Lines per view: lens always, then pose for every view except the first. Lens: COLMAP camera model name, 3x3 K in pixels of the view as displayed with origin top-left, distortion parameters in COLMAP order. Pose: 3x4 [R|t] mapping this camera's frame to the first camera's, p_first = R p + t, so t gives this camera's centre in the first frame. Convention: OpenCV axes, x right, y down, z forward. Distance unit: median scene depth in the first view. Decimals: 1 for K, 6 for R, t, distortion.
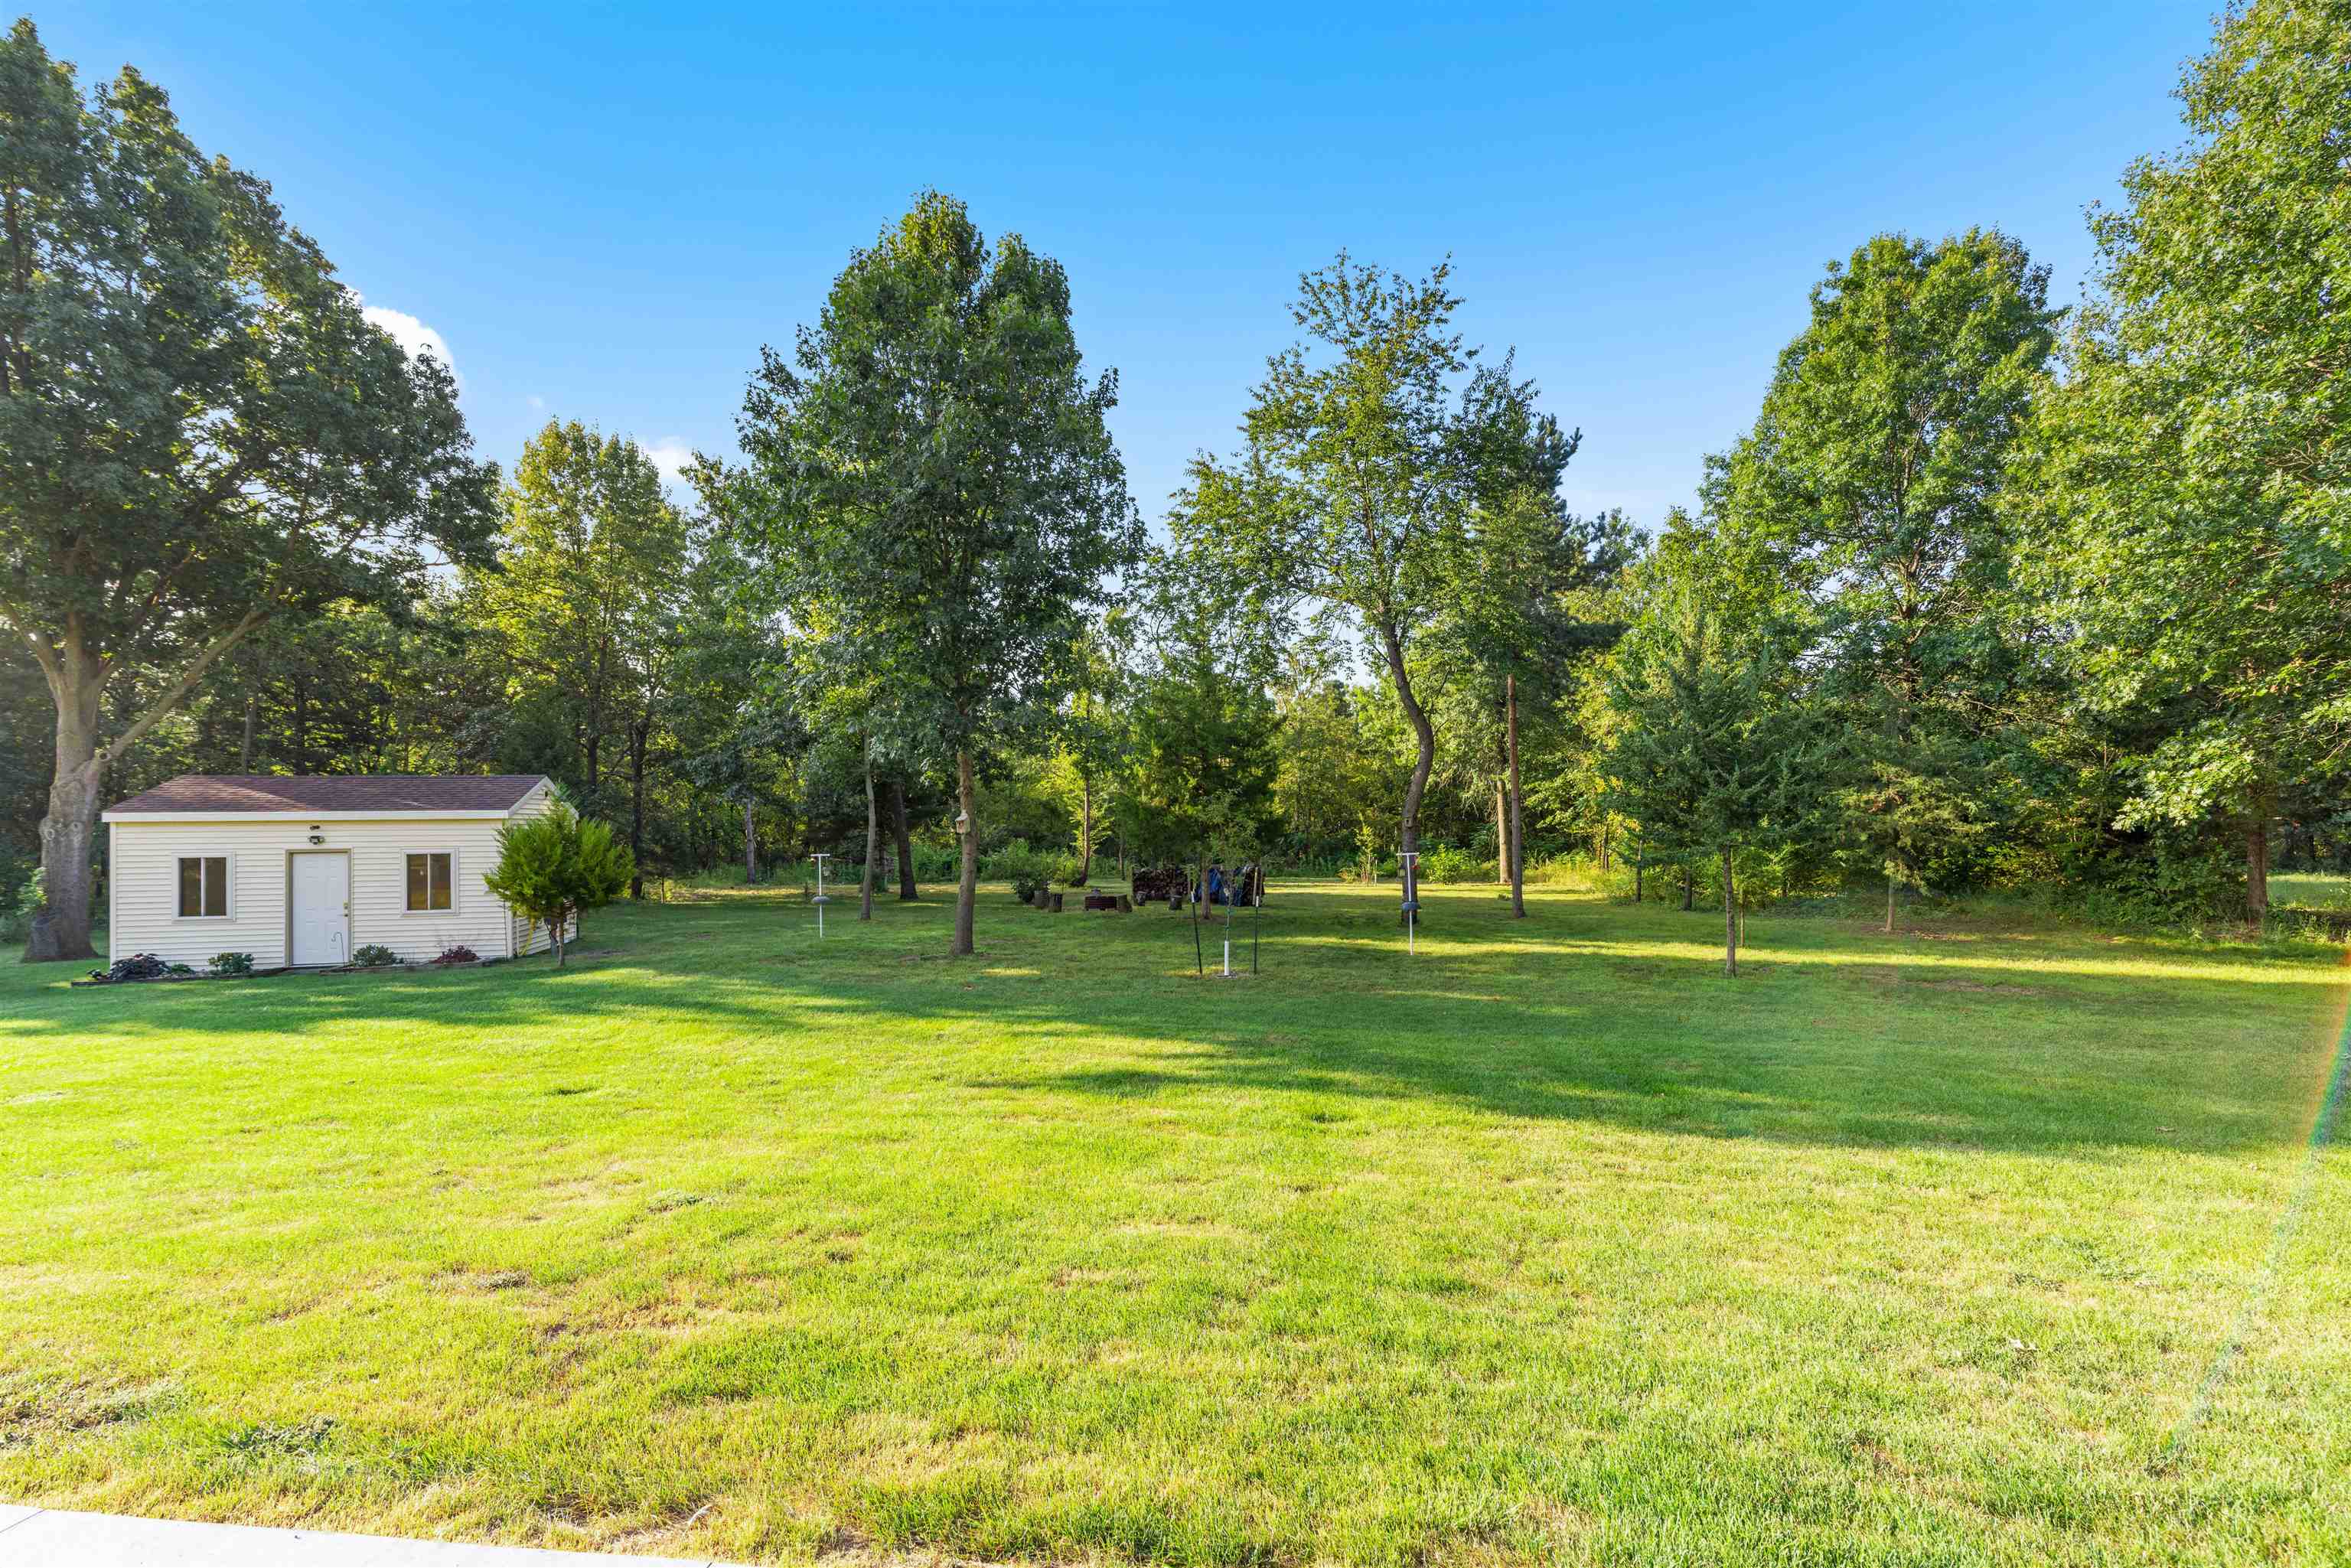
lens RADIAL K [[1050.3, 0, 1170.8], [0, 1050.3, 809.2], [0, 0, 1]] dist [-0.001055, -0.000567]
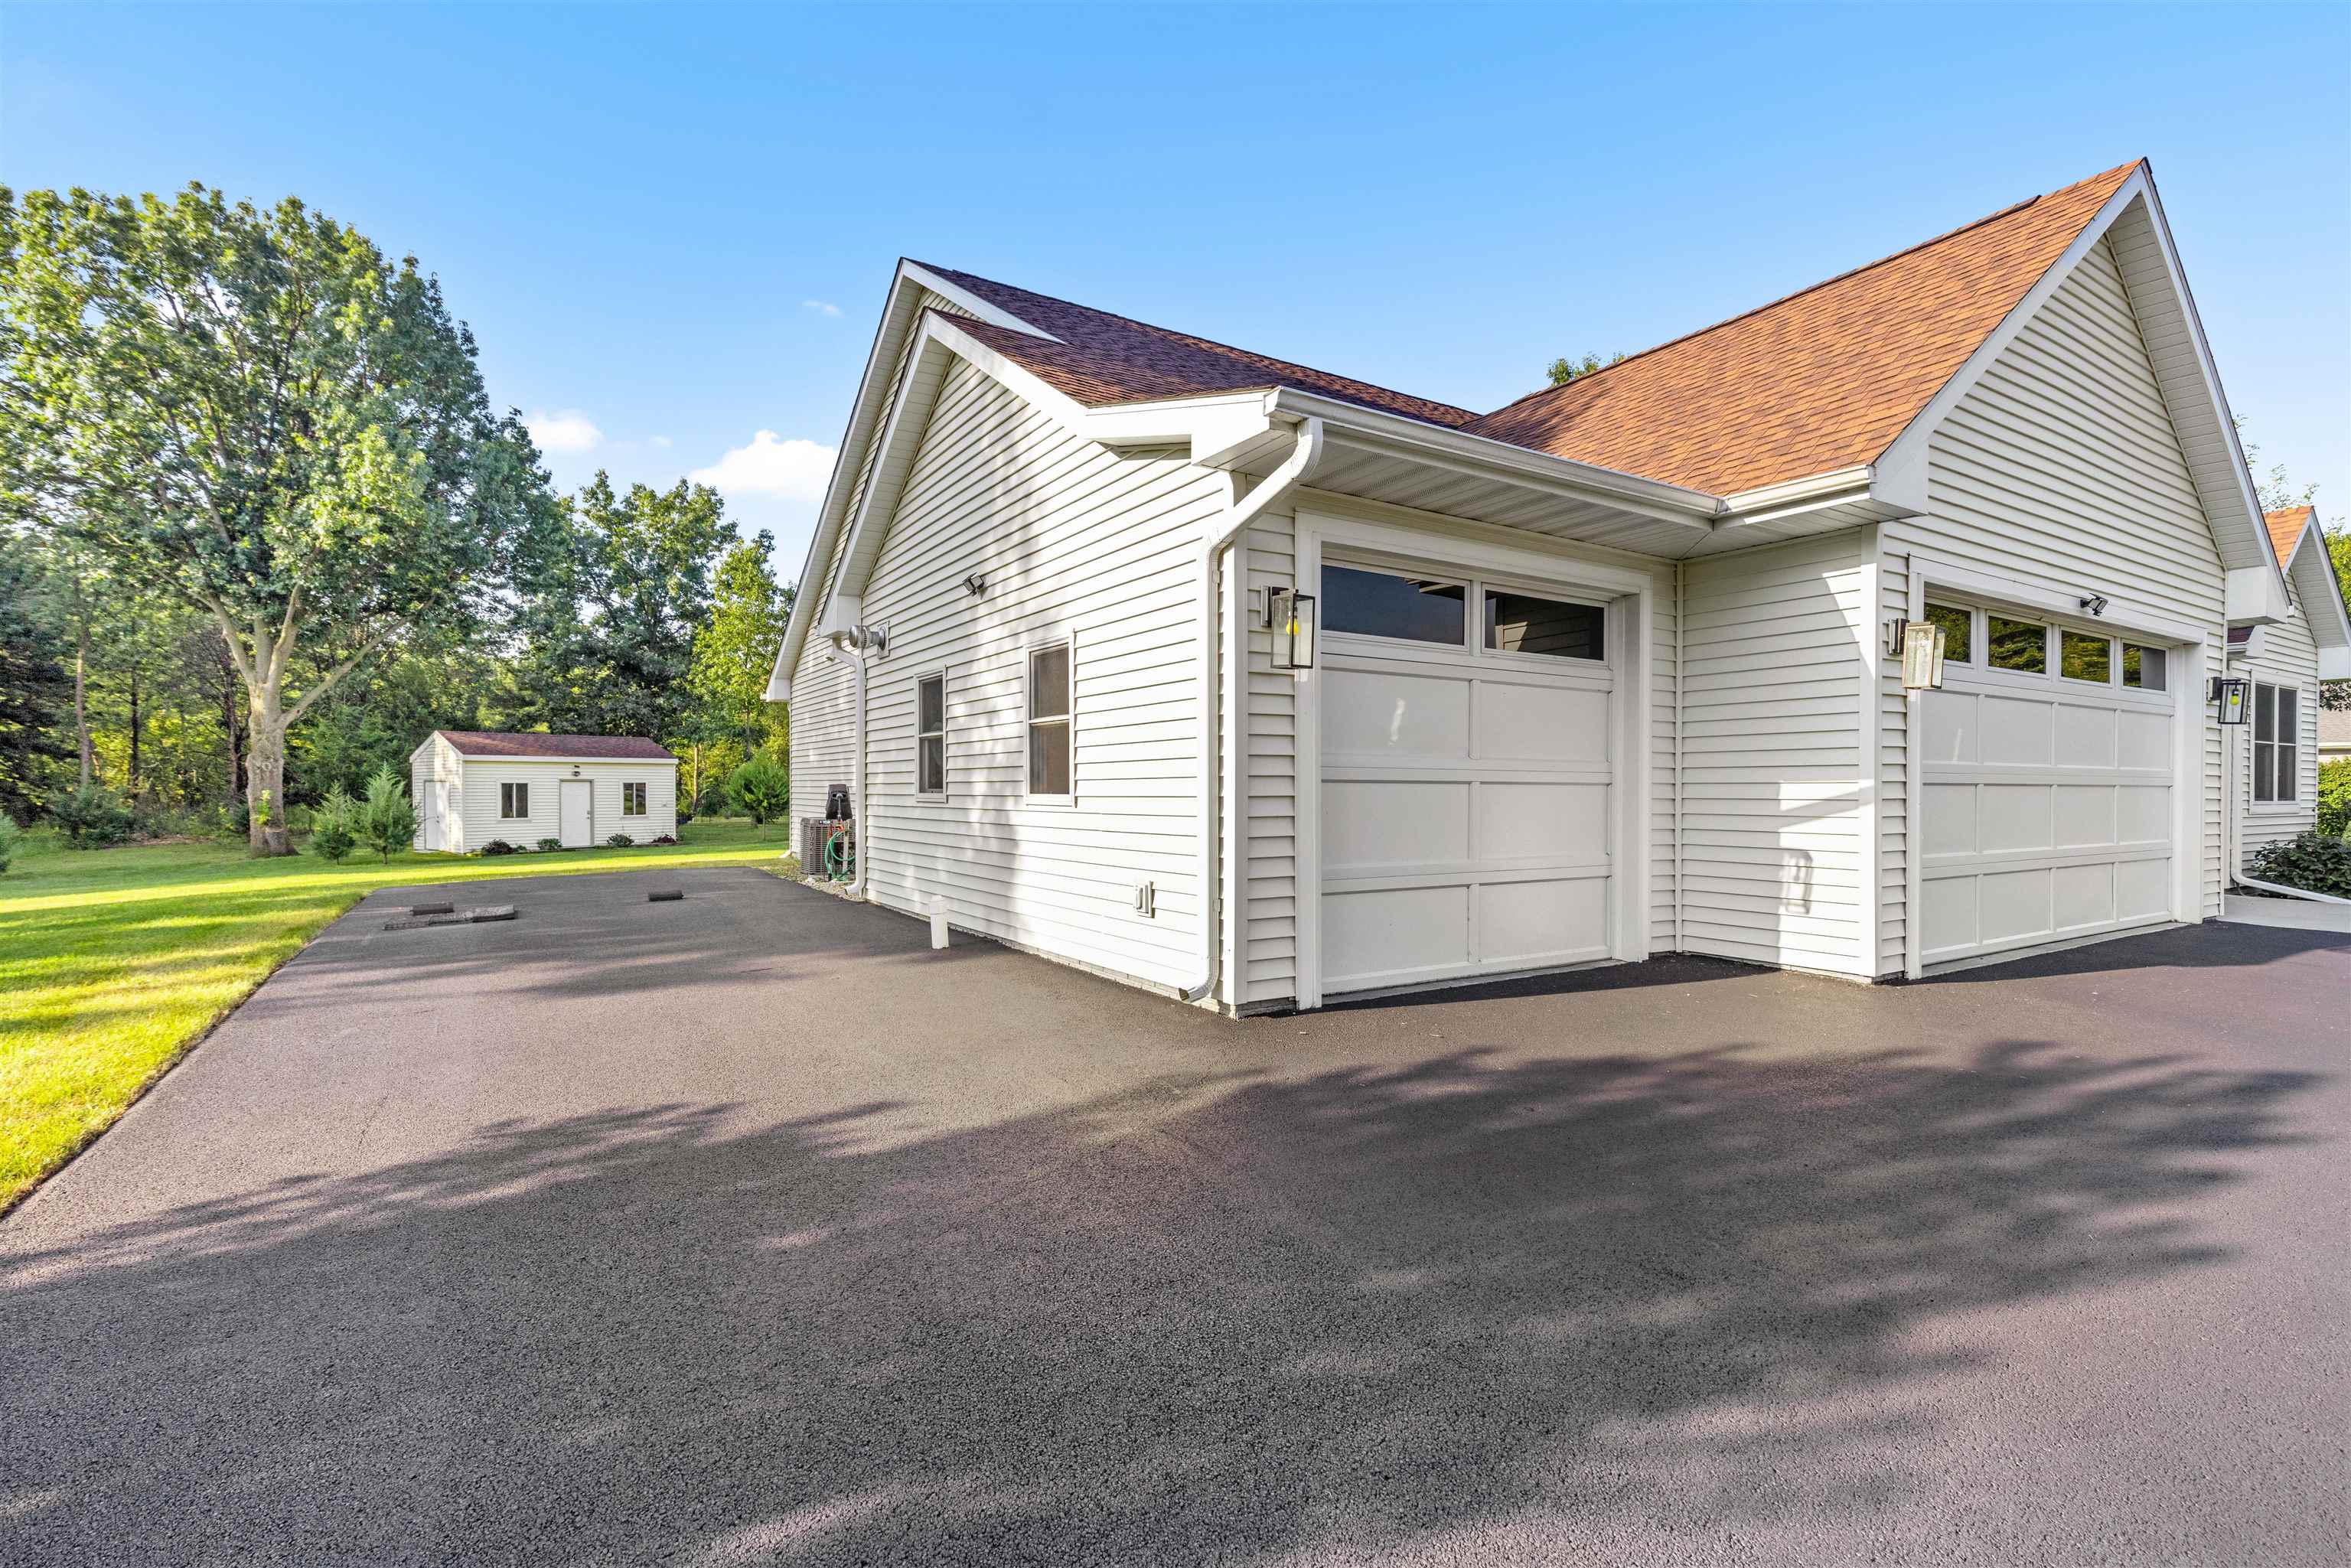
lens RADIAL K [[1074.7, 0, 1175.0], [0, 1074.7, 821.4], [0, 0, 1]] dist [-0.000216, -0.000057]
pose [[0.765411, -0.007794, 0.643494, -1.205975], [-0.008628, 0.999713, 0.022371, 0.059952], [-0.643484, -0.022675, 0.765124, -0.976467]]
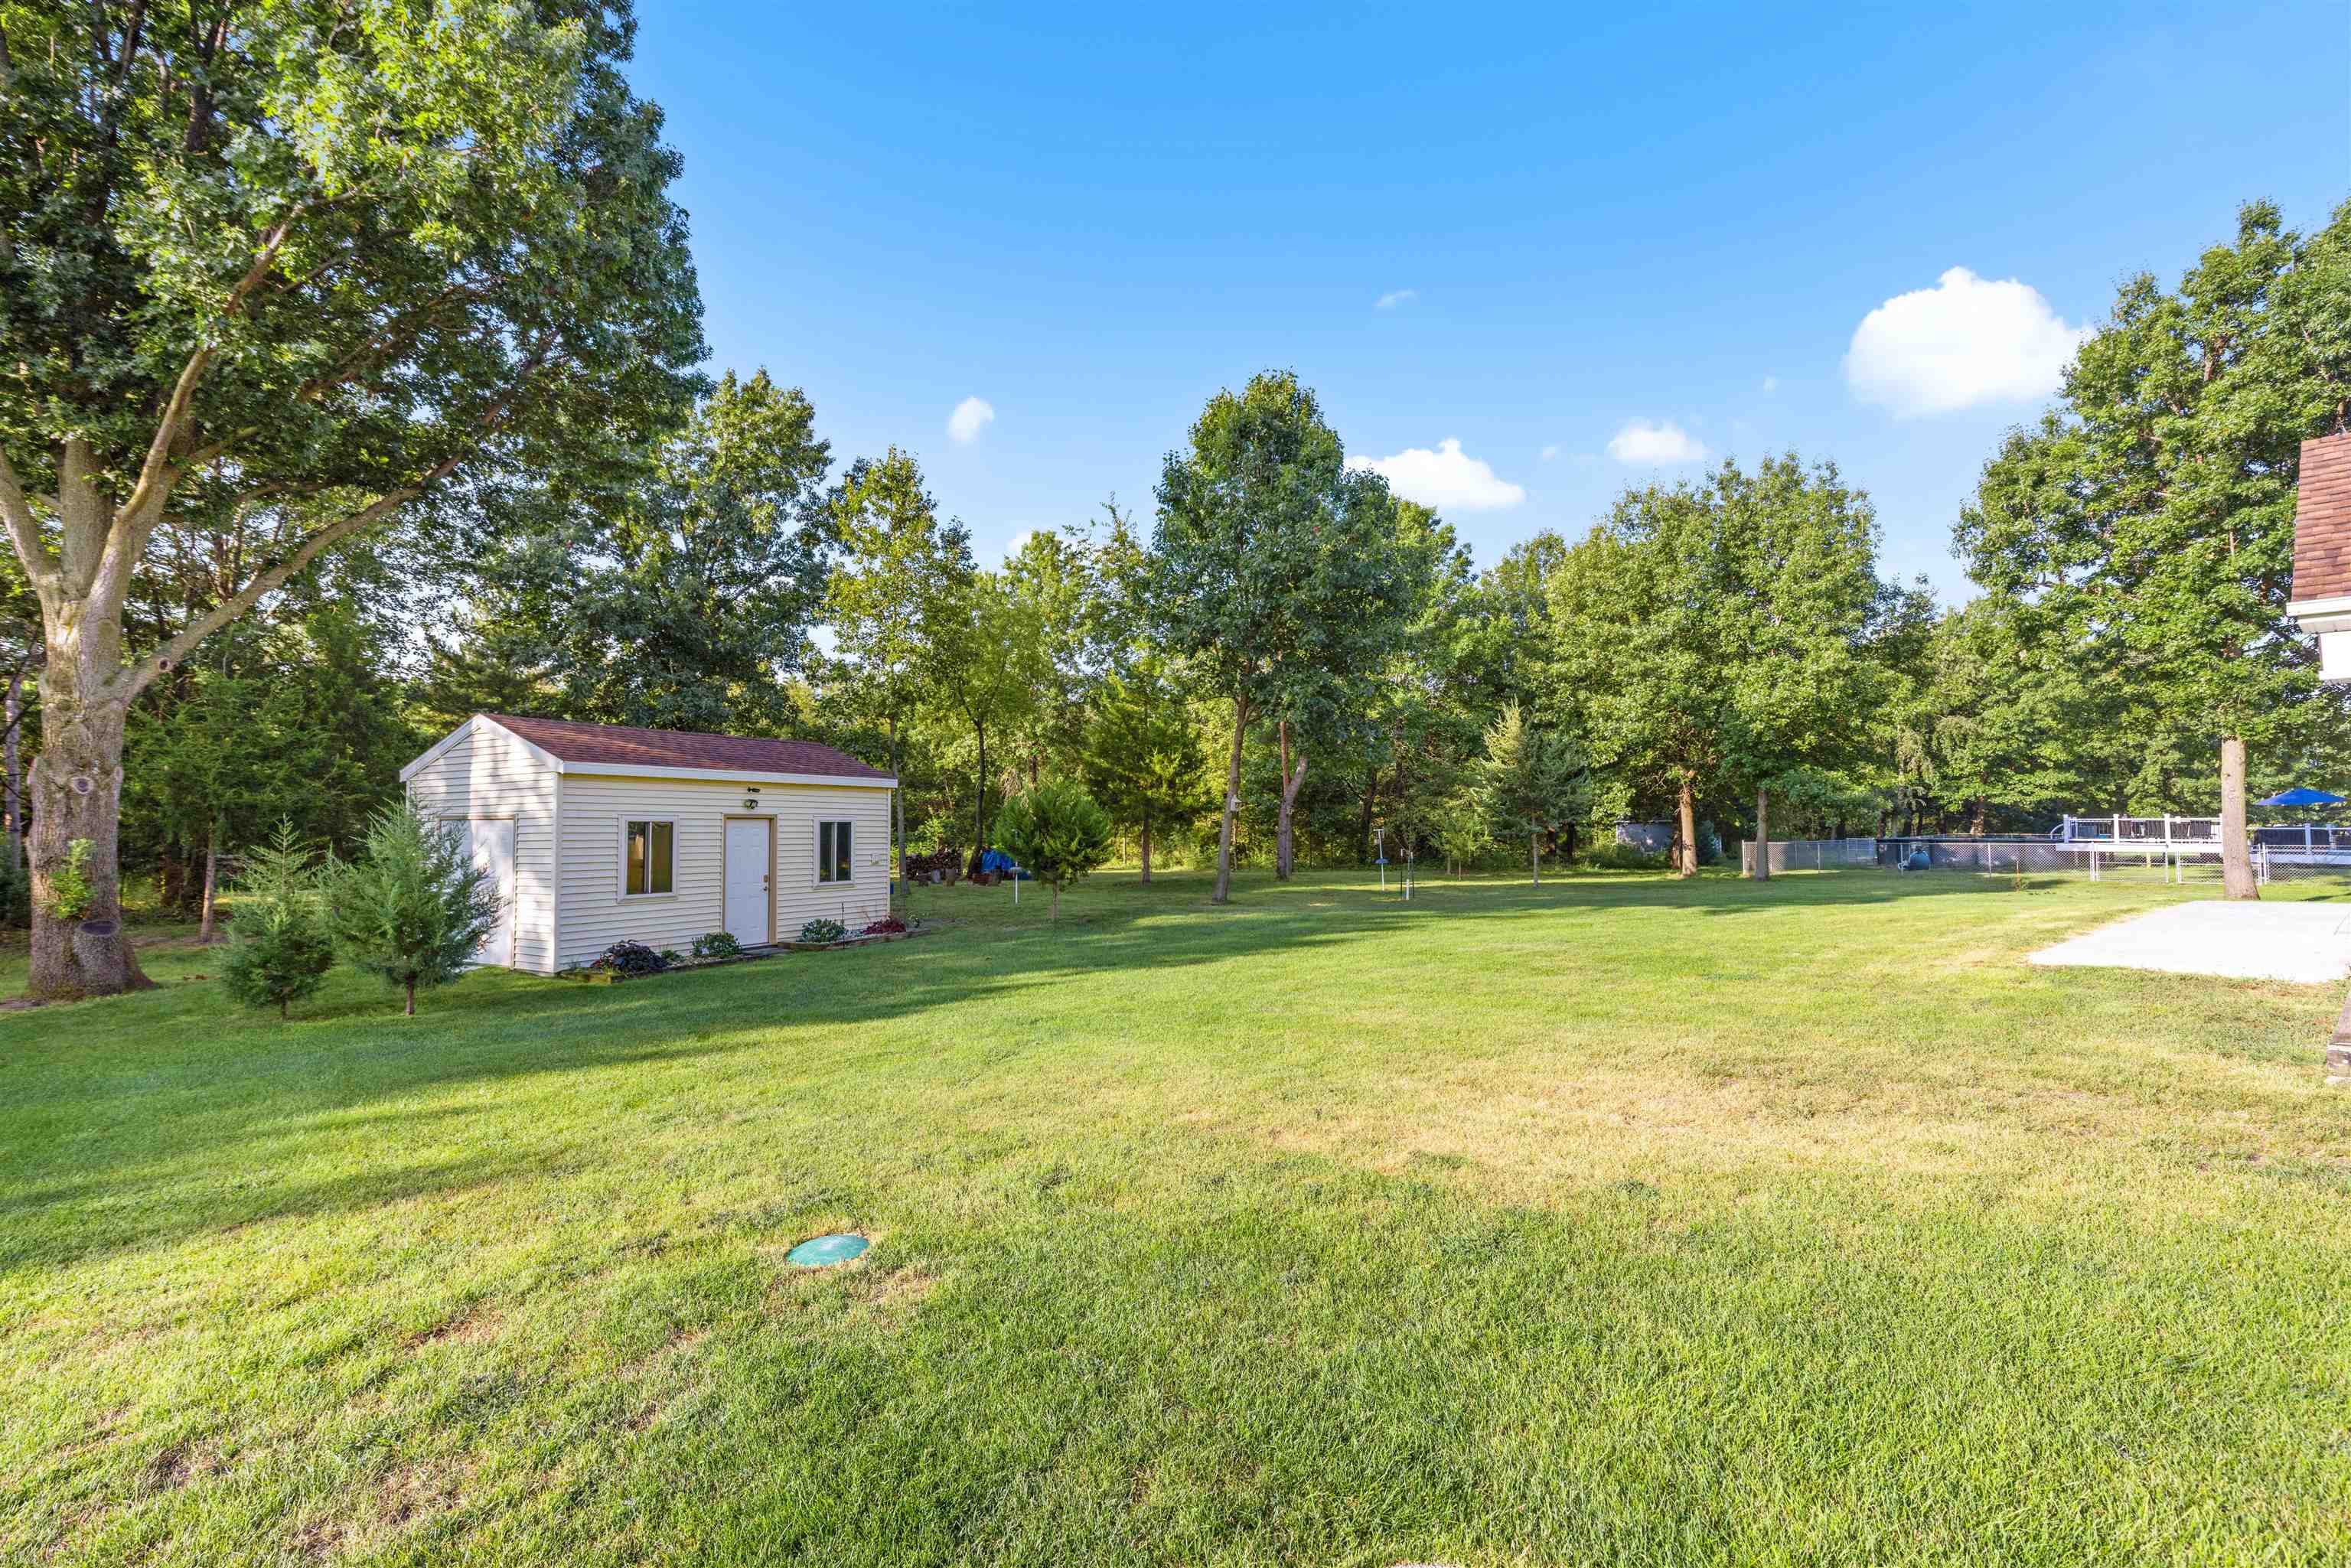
lens RADIAL K [[1050.3, 0, 1170.8], [0, 1050.3, 809.2], [0, 0, 1]] dist [-0.001055, -0.000567]
pose [[0.655885, 0.026181, 0.754407, -1.260846], [-0.006128, 0.999550, -0.029361, 0.057937], [-0.754836, 0.014635, 0.655750, 0.155824]]
